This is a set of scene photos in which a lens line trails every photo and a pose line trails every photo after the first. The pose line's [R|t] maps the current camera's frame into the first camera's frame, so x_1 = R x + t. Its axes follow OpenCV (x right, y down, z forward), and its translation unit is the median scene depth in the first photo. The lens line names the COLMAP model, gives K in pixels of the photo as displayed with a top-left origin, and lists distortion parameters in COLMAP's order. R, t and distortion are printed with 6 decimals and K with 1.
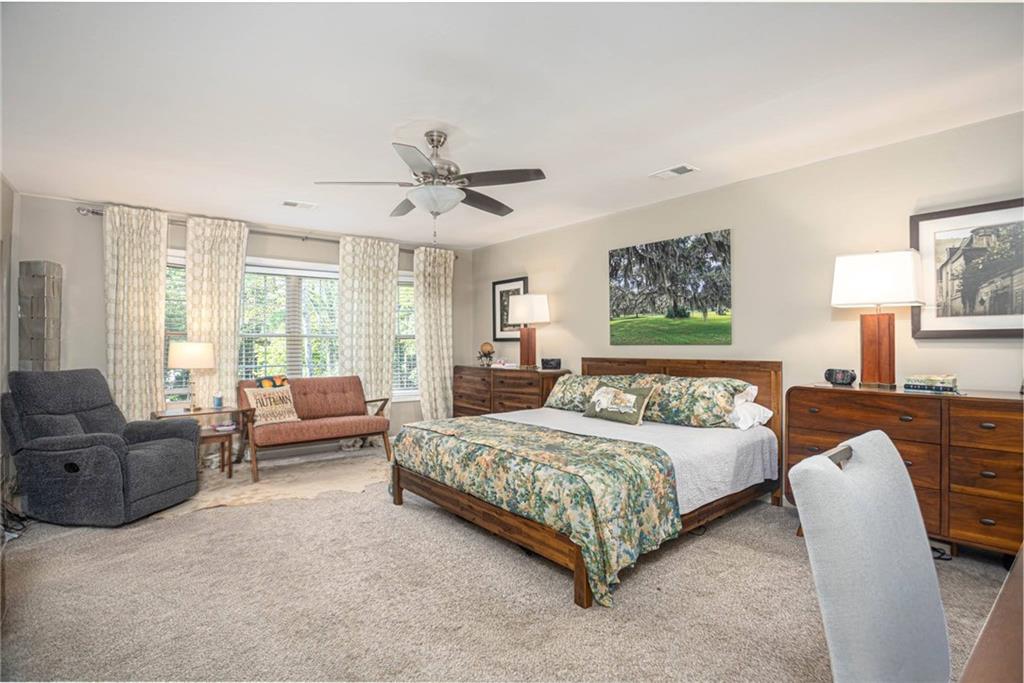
lens RADIAL K [[498.0, 0, 512.0], [0, 498.0, 341.5], [0, 0, 1]] dist [-0.000098, -0.000009]
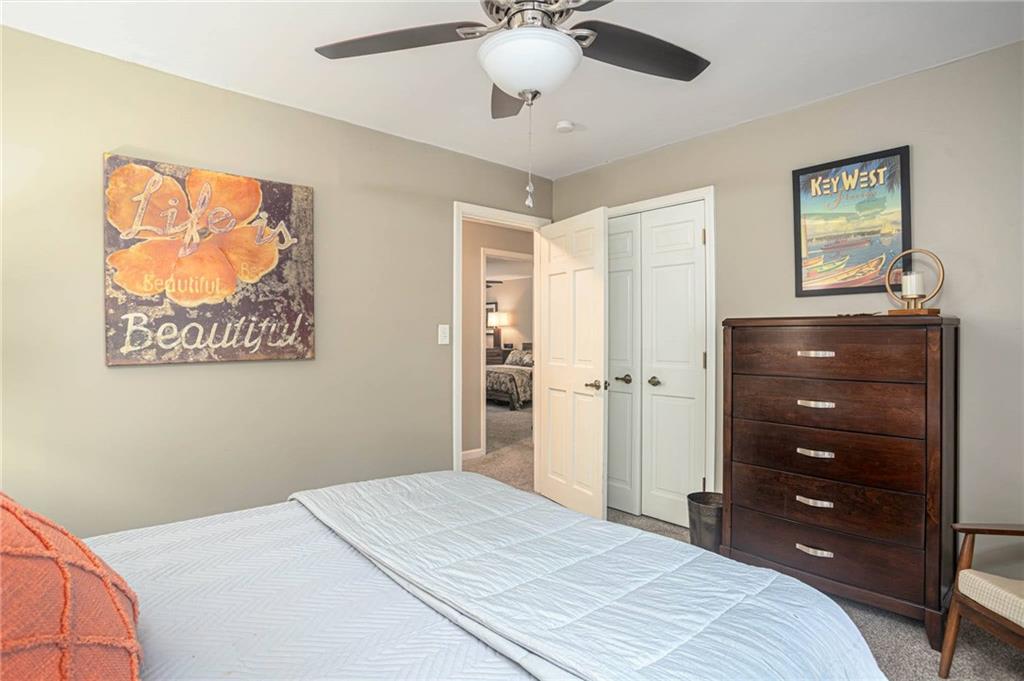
lens RADIAL K [[532.9, 0, 512.0], [0, 532.9, 340.5], [0, 0, 1]] dist [-0.000028, -0.000005]
pose [[0.998404, 0.003953, 0.056341, -0.039627], [-0.004659, 0.999912, 0.012415, -0.006998], [-0.056287, -0.012658, 0.998334, -1.495887]]
